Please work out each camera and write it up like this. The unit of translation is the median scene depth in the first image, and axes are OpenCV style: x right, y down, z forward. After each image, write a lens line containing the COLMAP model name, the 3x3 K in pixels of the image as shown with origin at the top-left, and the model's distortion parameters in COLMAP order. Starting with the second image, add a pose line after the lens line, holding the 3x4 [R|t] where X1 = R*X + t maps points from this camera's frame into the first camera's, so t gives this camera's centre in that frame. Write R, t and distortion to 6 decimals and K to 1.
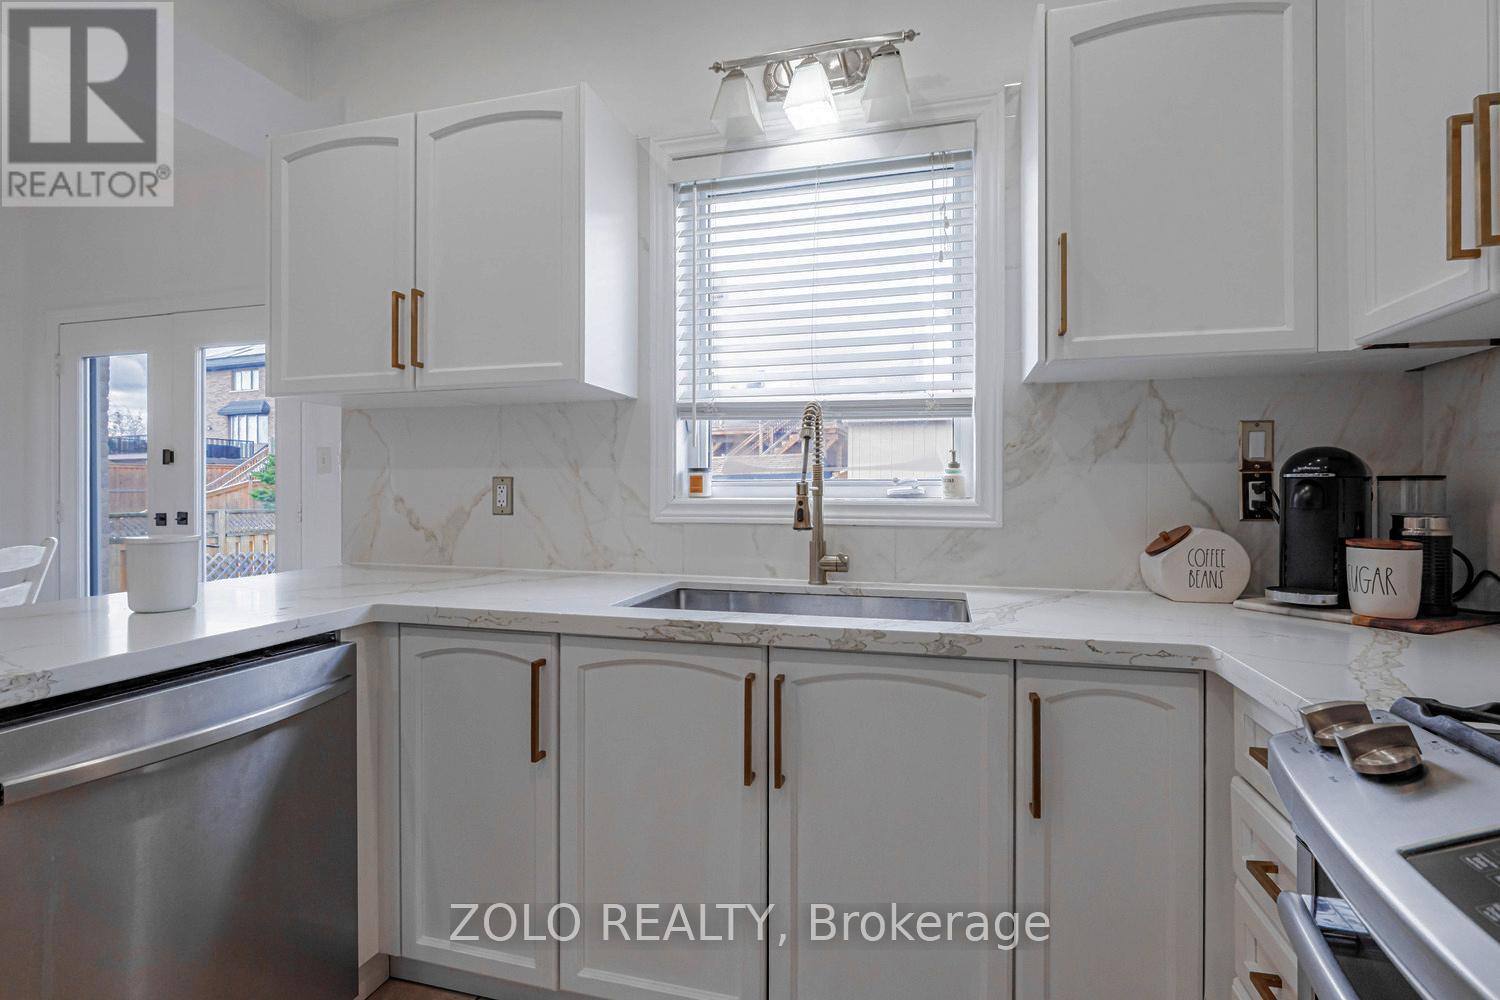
lens RADIAL K [[688.2, 0, 749.6], [0, 688.2, 498.7], [0, 0, 1]] dist [-0.002325, -0.000248]
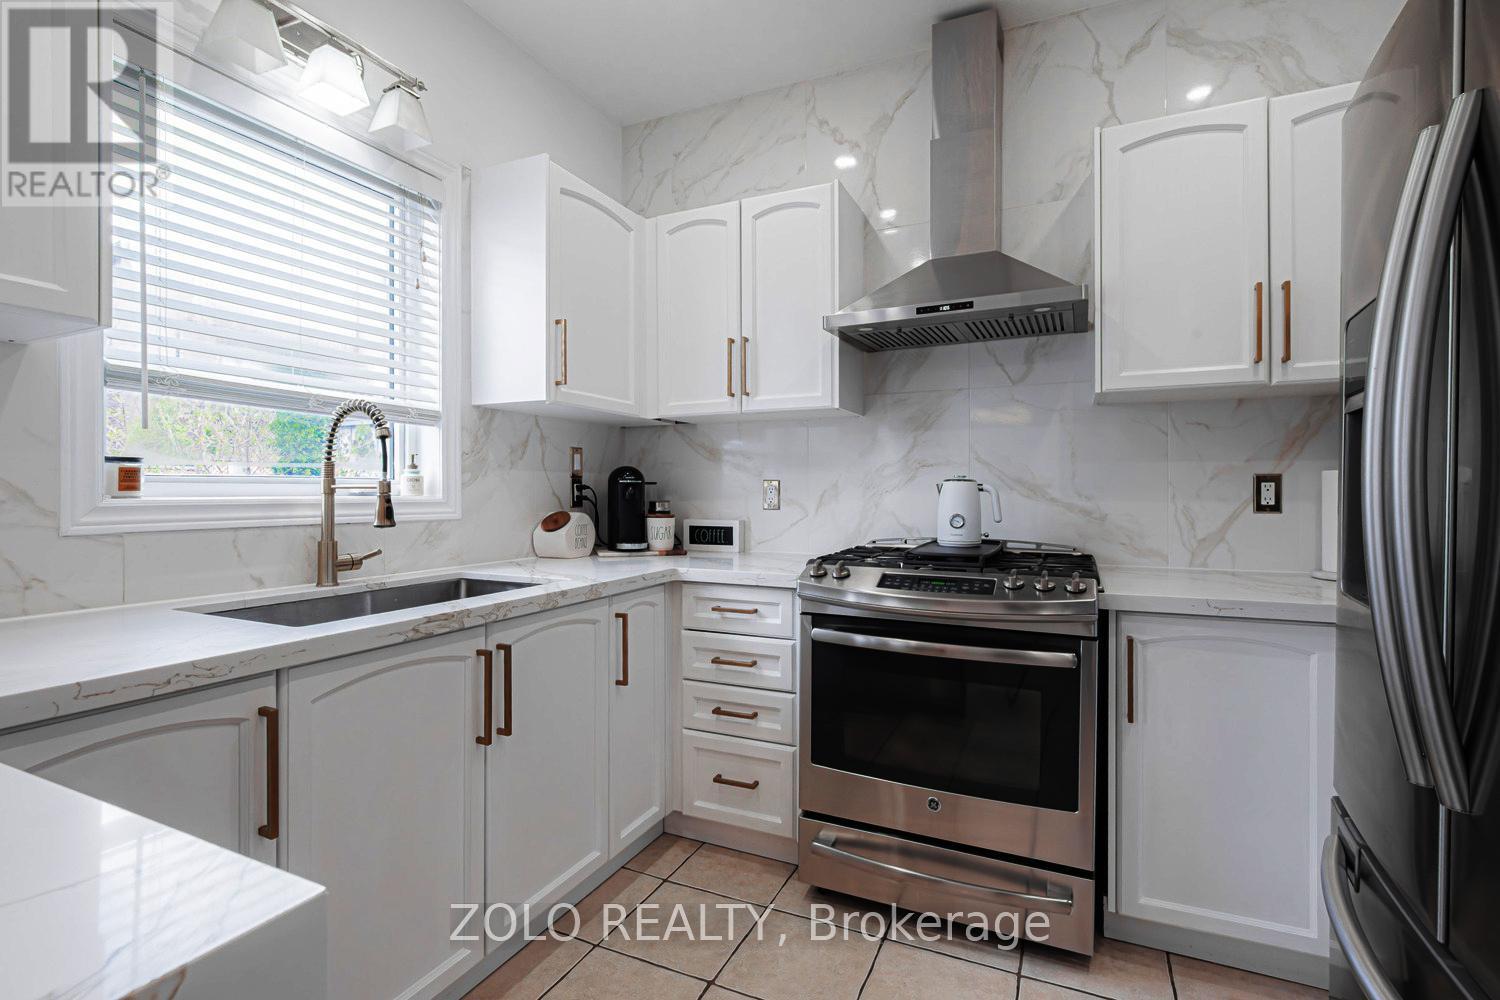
lens RADIAL K [[688.2, 0, 752.2], [0, 688.2, 493.1], [0, 0, 1]] dist [-0.002325, -0.000248]
pose [[0.185302, -0.005115, 0.982668, -0.763008], [0.006076, 0.999973, 0.004059, -0.006162], [-0.982663, 0.005218, 0.185328, 0.251057]]
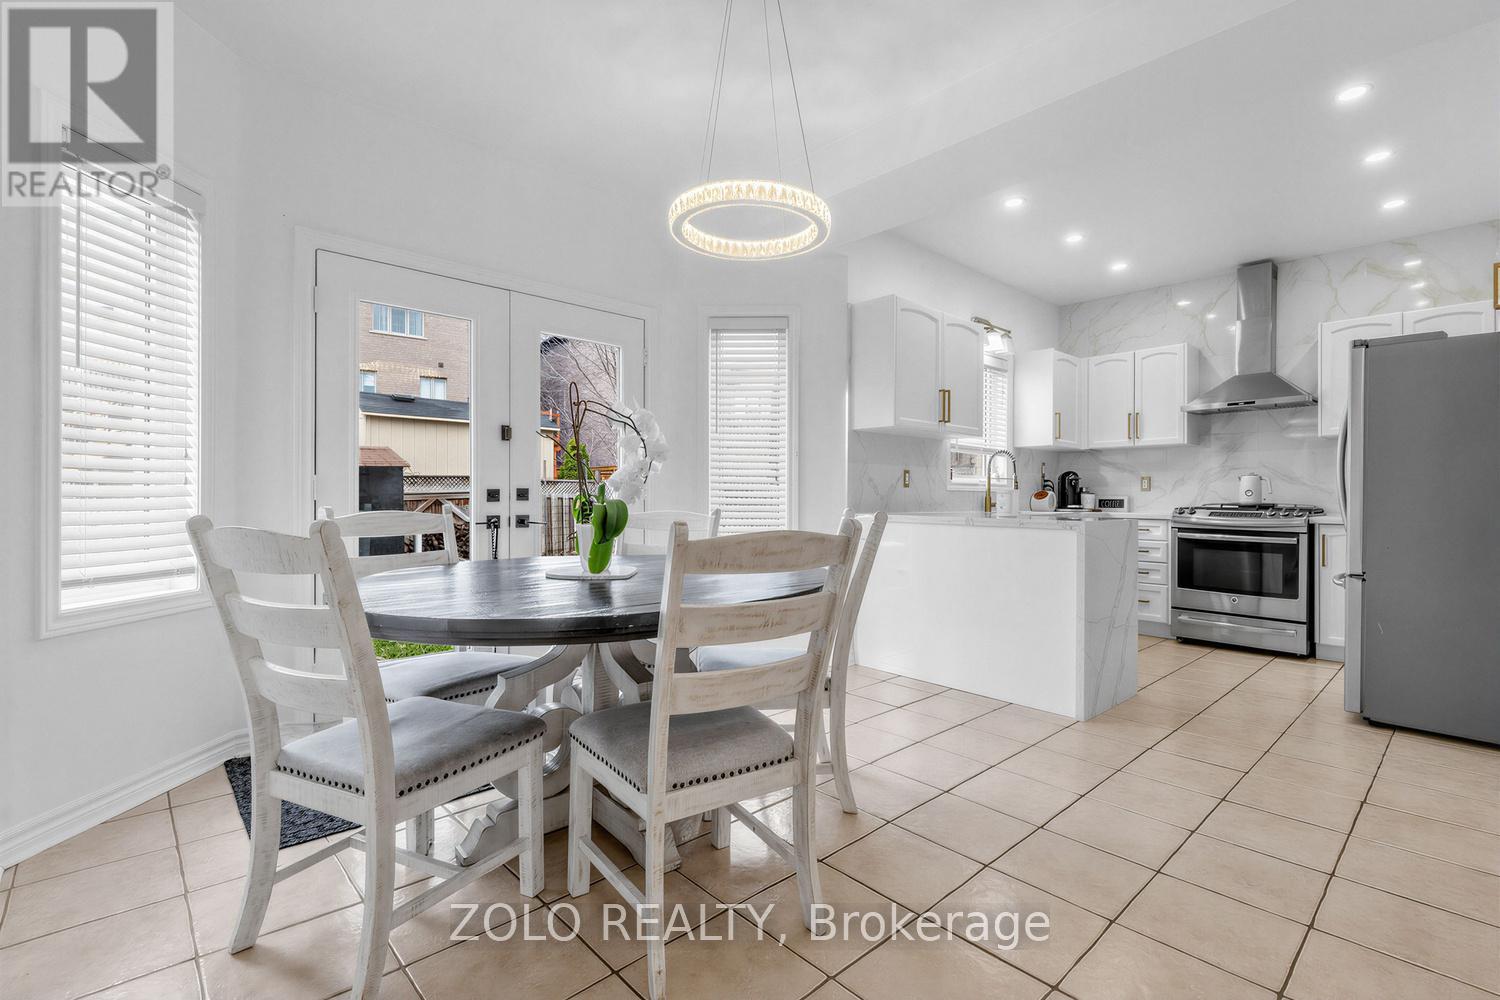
lens RADIAL K [[688.2, 0, 742.6], [0, 688.2, 494.5], [0, 0, 1]] dist [-0.002325, -0.000248]
pose [[0.551012, 0.003229, 0.834491, -2.933394], [0.002664, 0.999981, -0.005628, 0.066711], [-0.834493, 0.005324, 0.550992, 0.297564]]
